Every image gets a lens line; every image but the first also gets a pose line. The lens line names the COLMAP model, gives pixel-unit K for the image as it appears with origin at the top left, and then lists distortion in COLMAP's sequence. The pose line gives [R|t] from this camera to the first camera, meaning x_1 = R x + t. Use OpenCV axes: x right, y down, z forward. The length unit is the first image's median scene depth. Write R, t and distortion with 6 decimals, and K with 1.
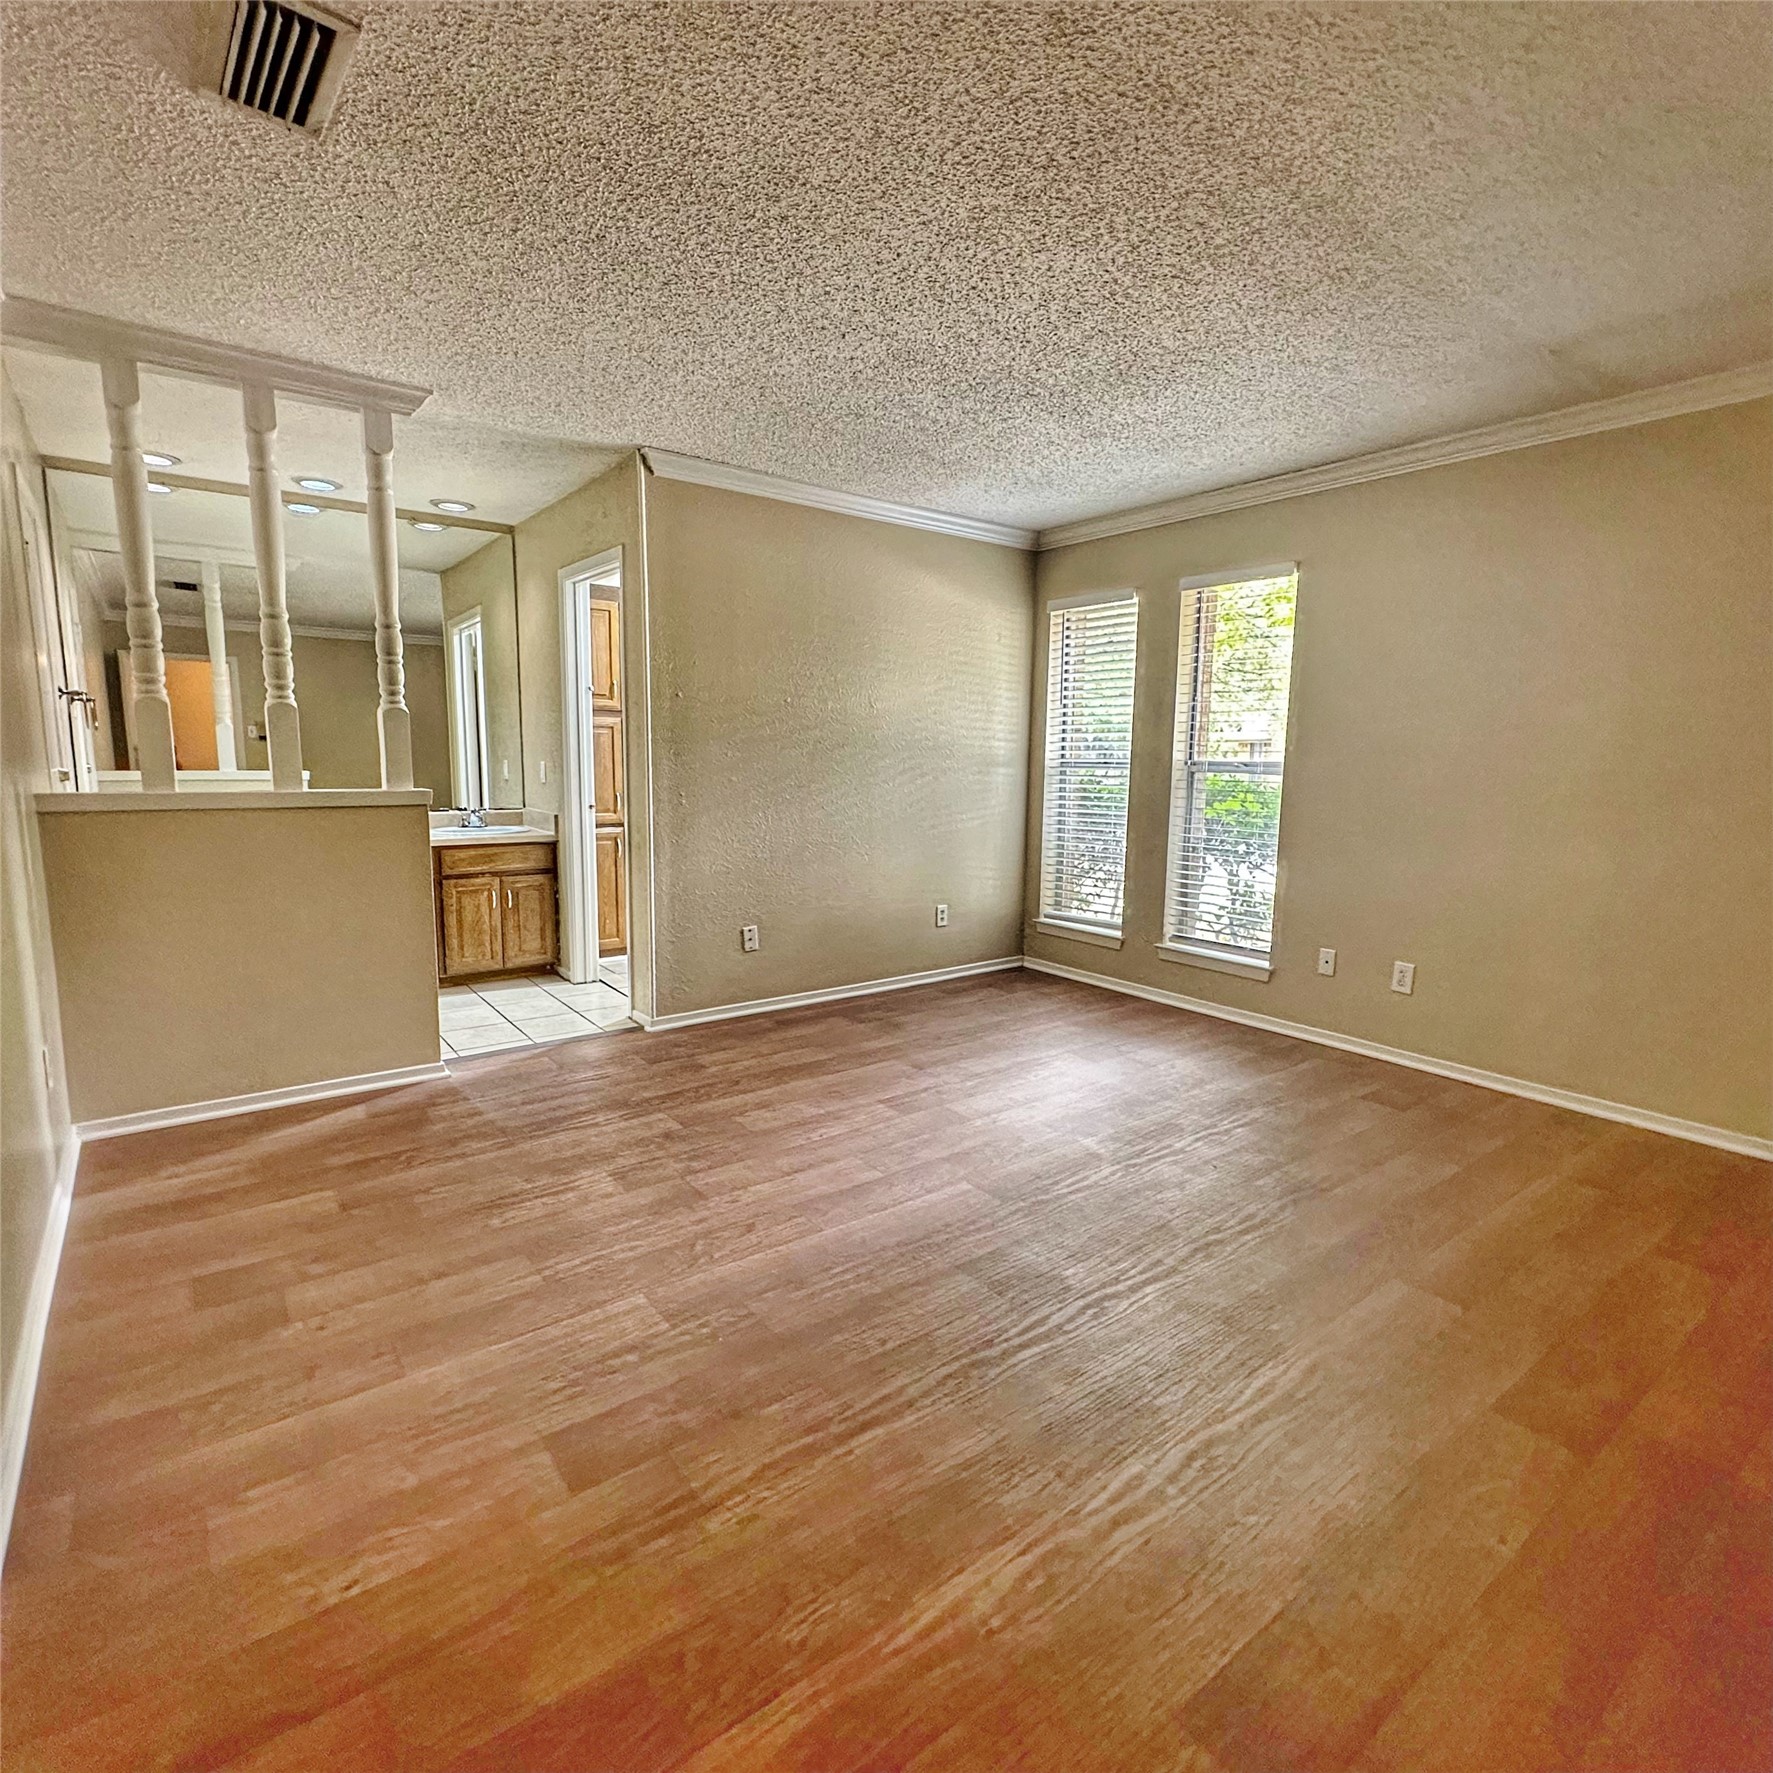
lens RADIAL K [[949.8, 0, 886.5], [0, 949.8, 886.5], [0, 0, 1]] dist [-0.004141, 0.001007]
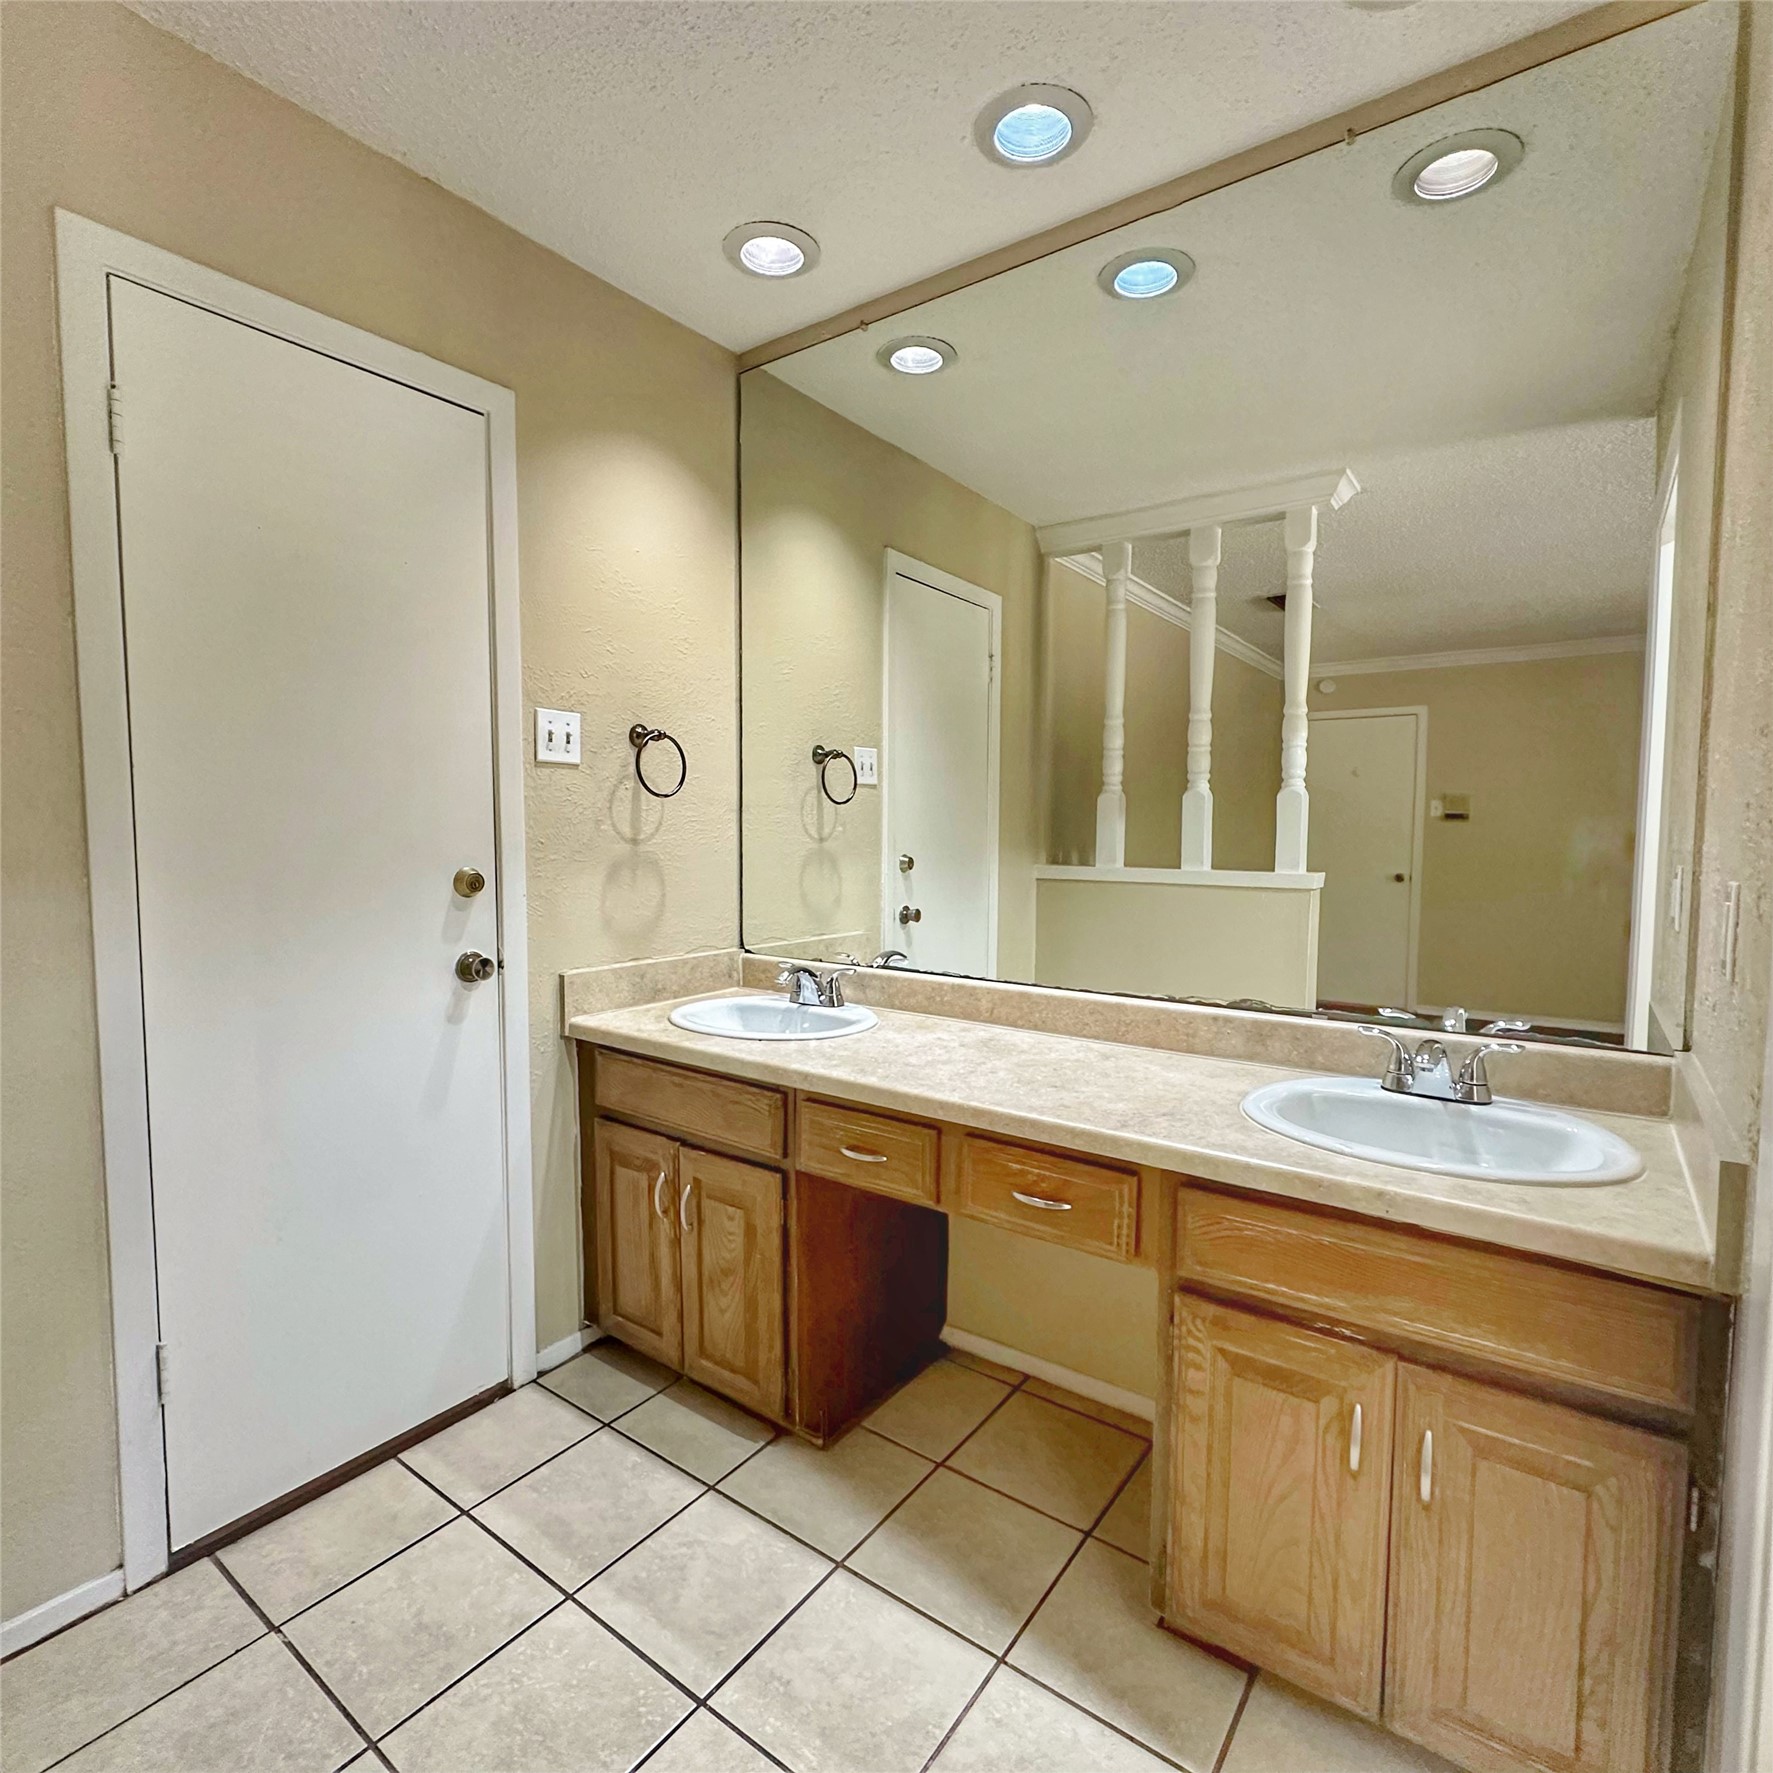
lens RADIAL K [[949.8, 0, 886.5], [0, 949.8, 886.5], [0, 0, 1]] dist [-0.004141, 0.001007]
pose [[0.294426, 0.051264, -0.954298, -0.221443], [-0.137697, 0.990416, 0.010721, -0.112201], [0.945702, 0.128248, 0.298663, 0.784250]]
